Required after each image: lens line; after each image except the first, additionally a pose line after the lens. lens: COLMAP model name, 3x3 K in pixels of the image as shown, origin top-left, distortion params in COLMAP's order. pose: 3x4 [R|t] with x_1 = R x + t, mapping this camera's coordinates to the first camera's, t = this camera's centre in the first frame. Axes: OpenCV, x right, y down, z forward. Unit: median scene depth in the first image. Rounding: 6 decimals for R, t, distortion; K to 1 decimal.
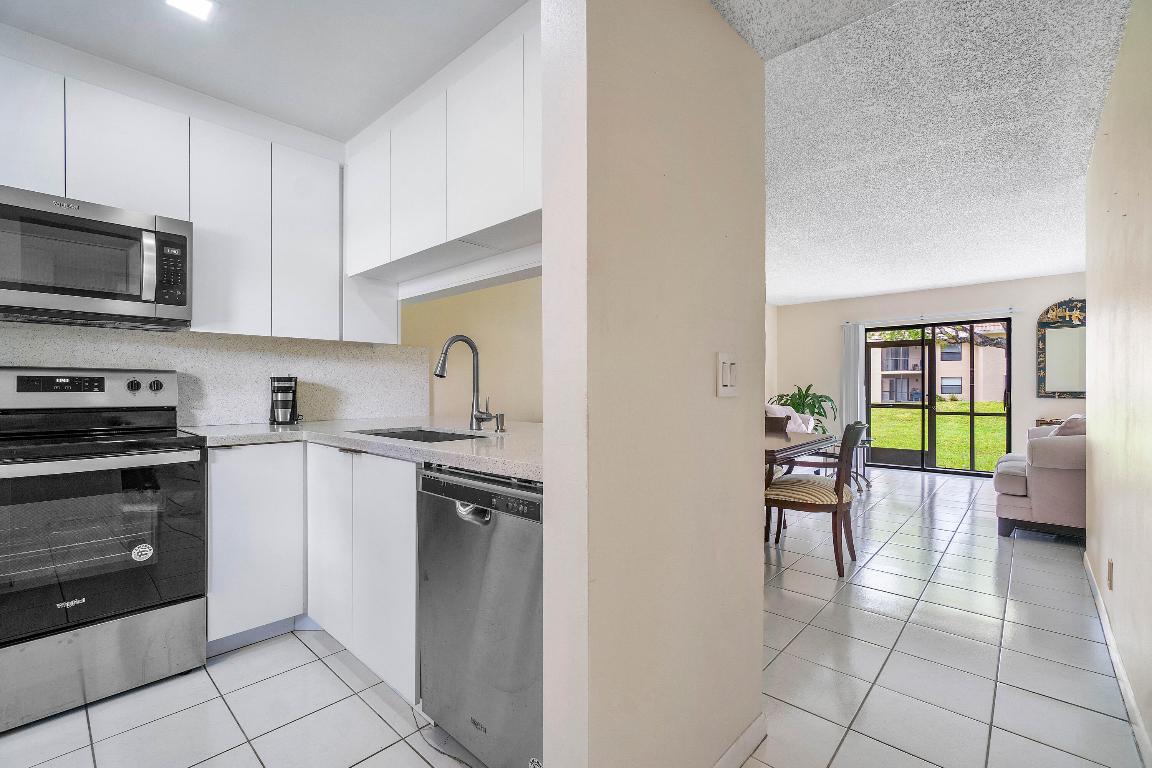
lens RADIAL K [[498.9, 0, 579.7], [0, 498.9, 390.3], [0, 0, 1]] dist [-0.001809, -0.000210]
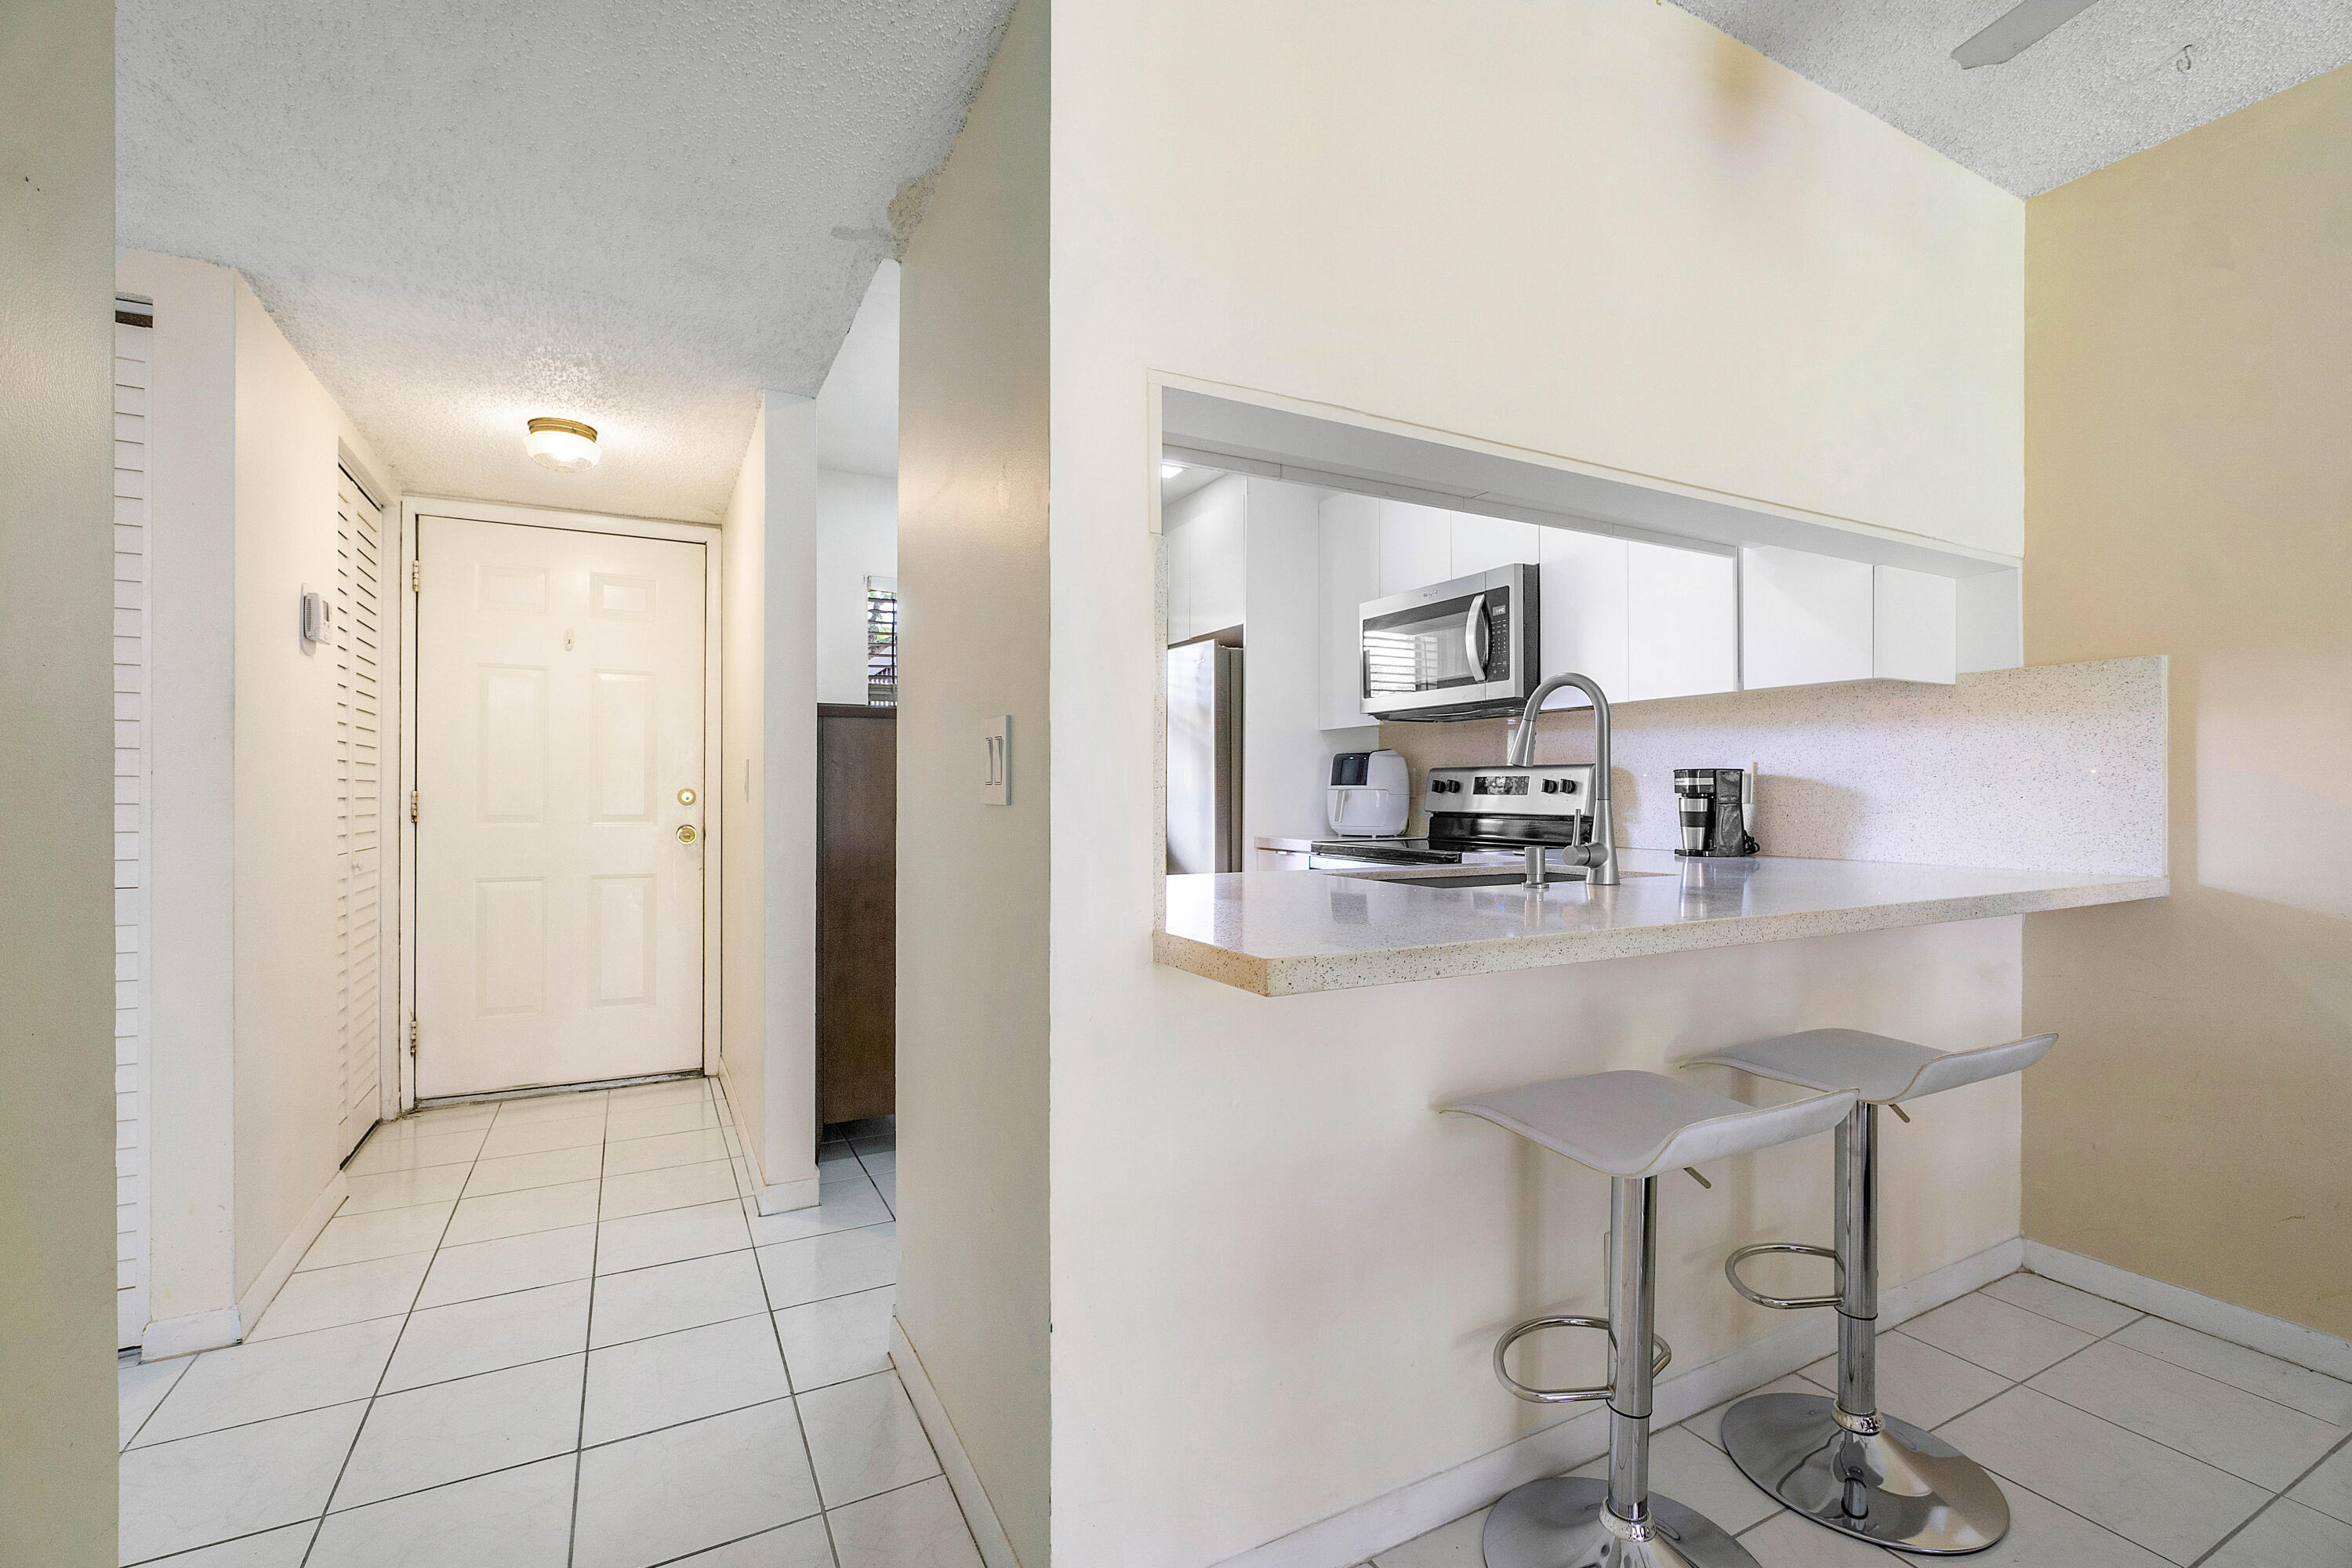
lens RADIAL K [[1026.1, 0, 1163.2], [0, 1026.1, 790.8], [0, 0, 1]] dist [-0.004288, -0.000208]
pose [[-0.353220, -0.005119, -0.935526, 0.269472], [-0.004495, 0.999983, -0.003775, 0.001831], [0.935529, 0.002872, -0.353237, 0.348555]]
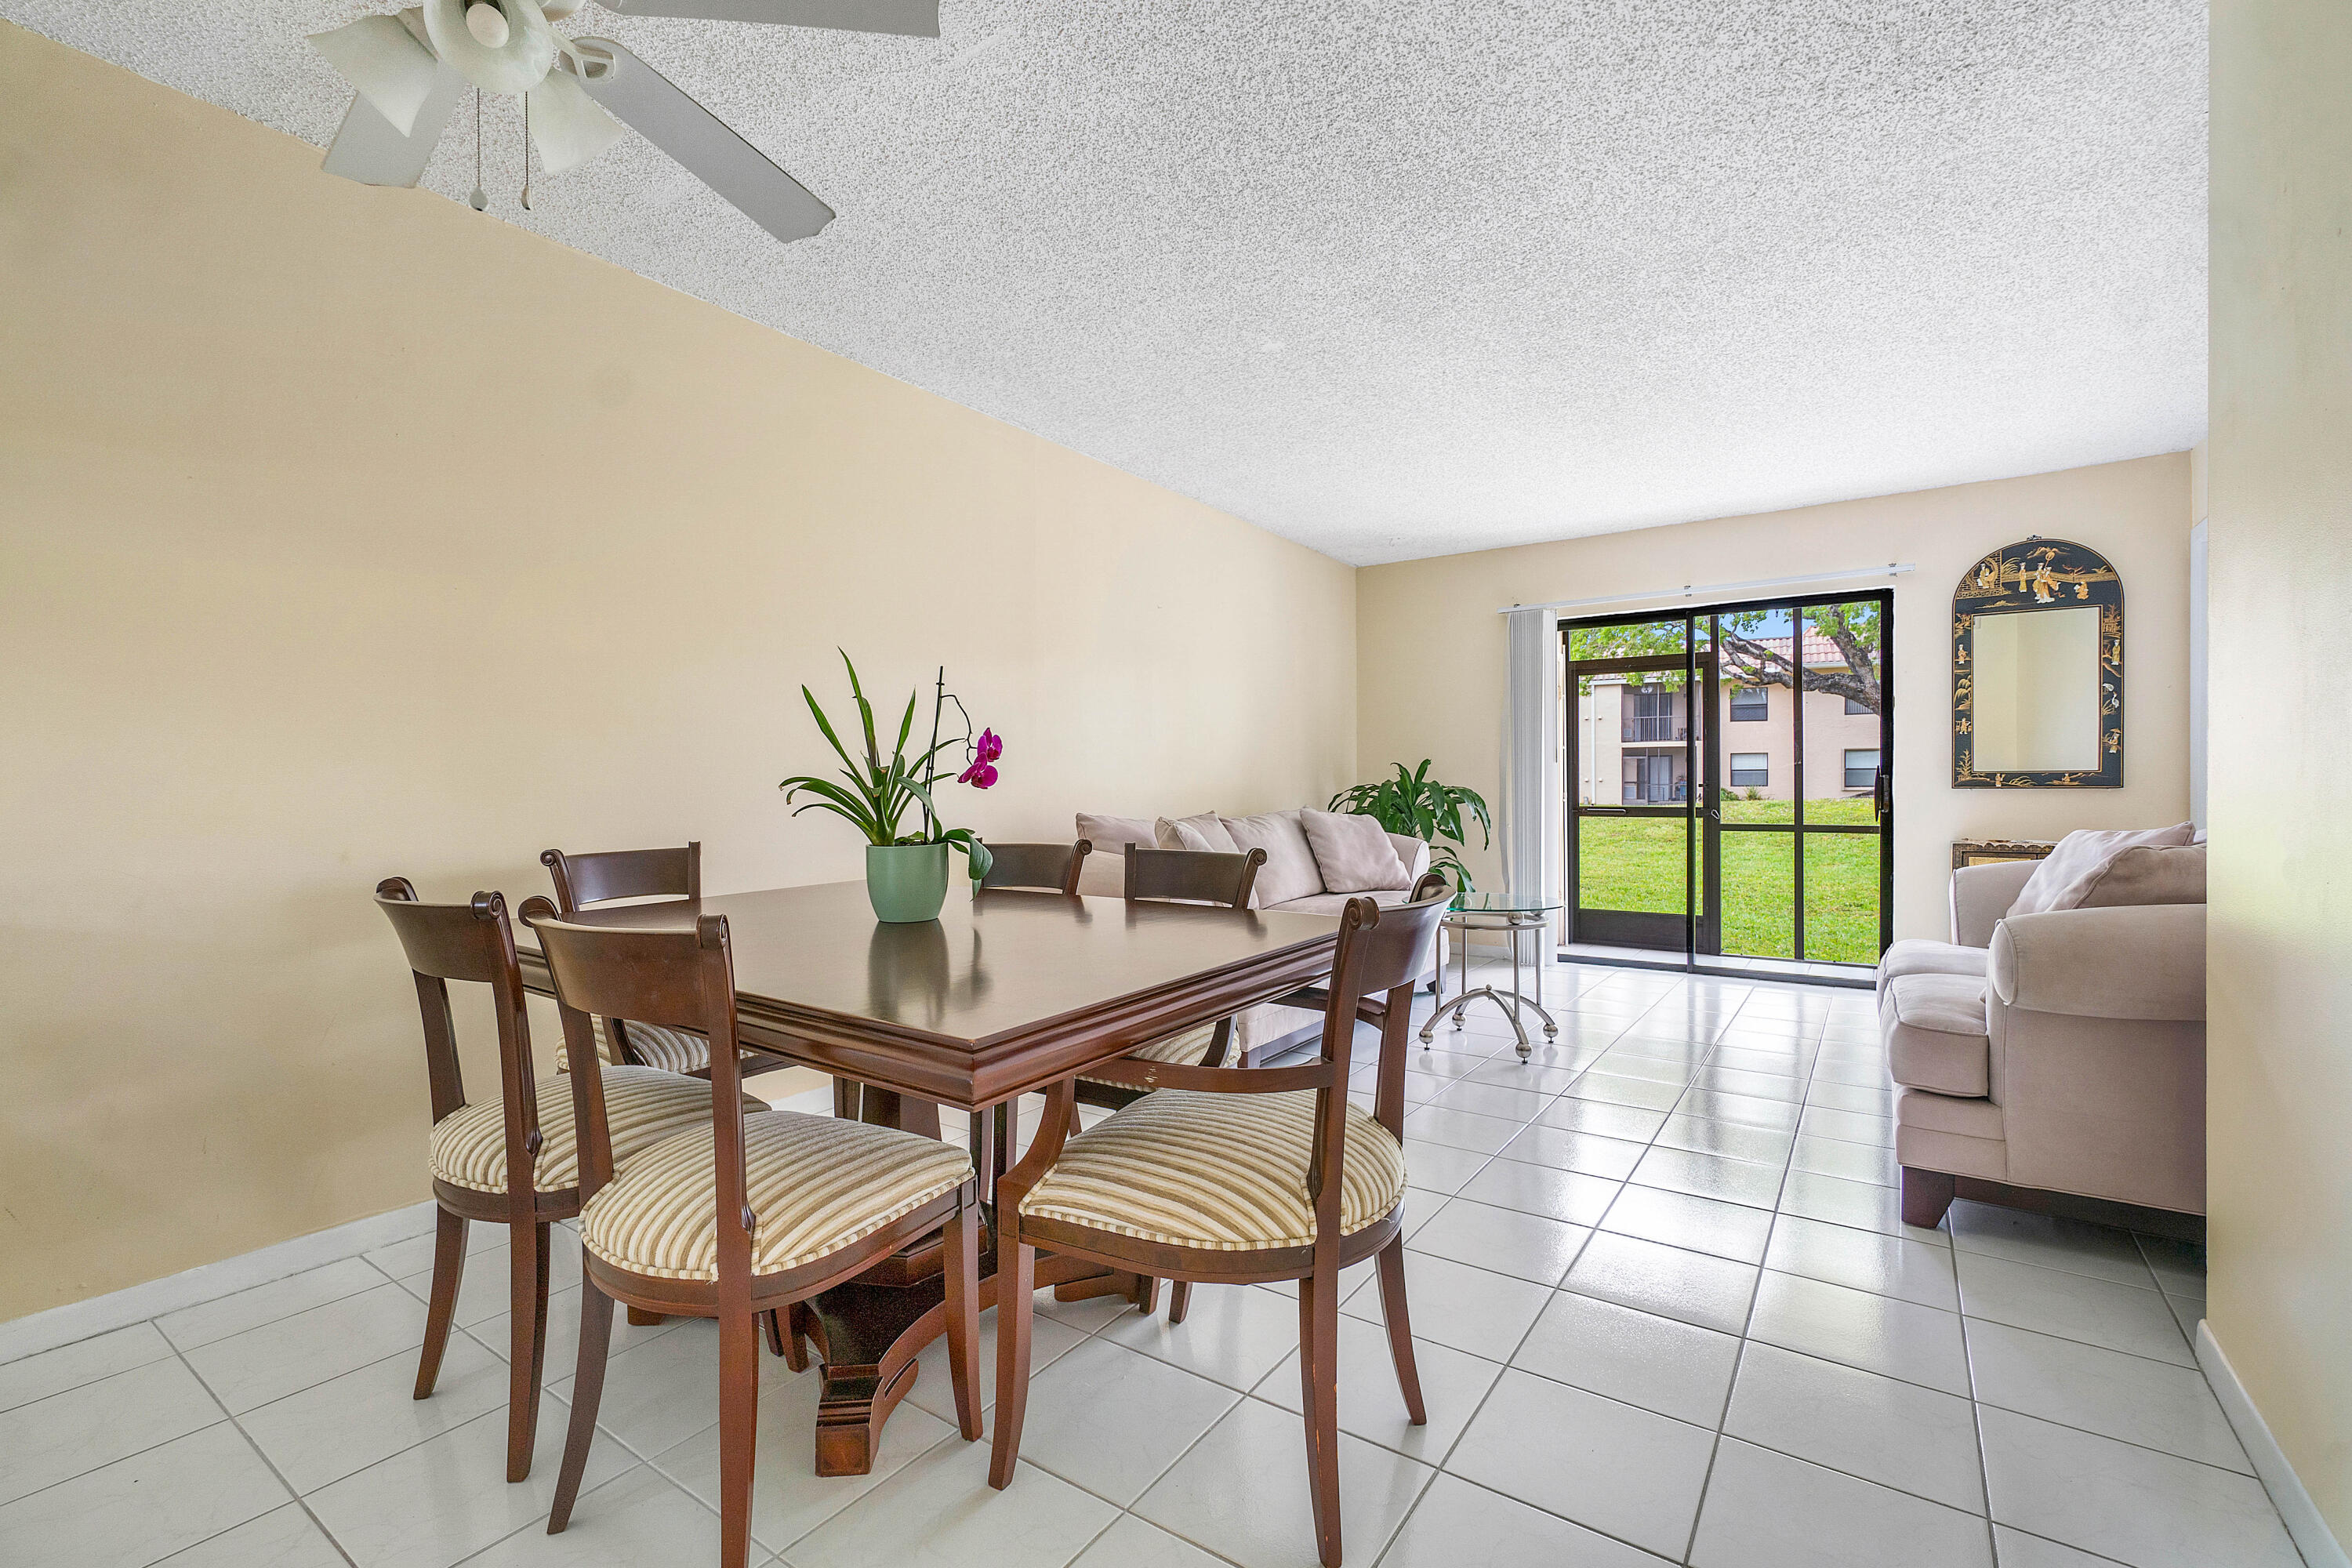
lens RADIAL K [[1026.1, 0, 1163.2], [0, 1026.1, 790.8], [0, 0, 1]] dist [-0.004288, -0.000208]
pose [[0.992551, -0.007234, 0.121611, 0.183313], [0.006435, 0.999955, 0.006960, 0.007620], [-0.121656, -0.006125, 0.992553, 0.254326]]
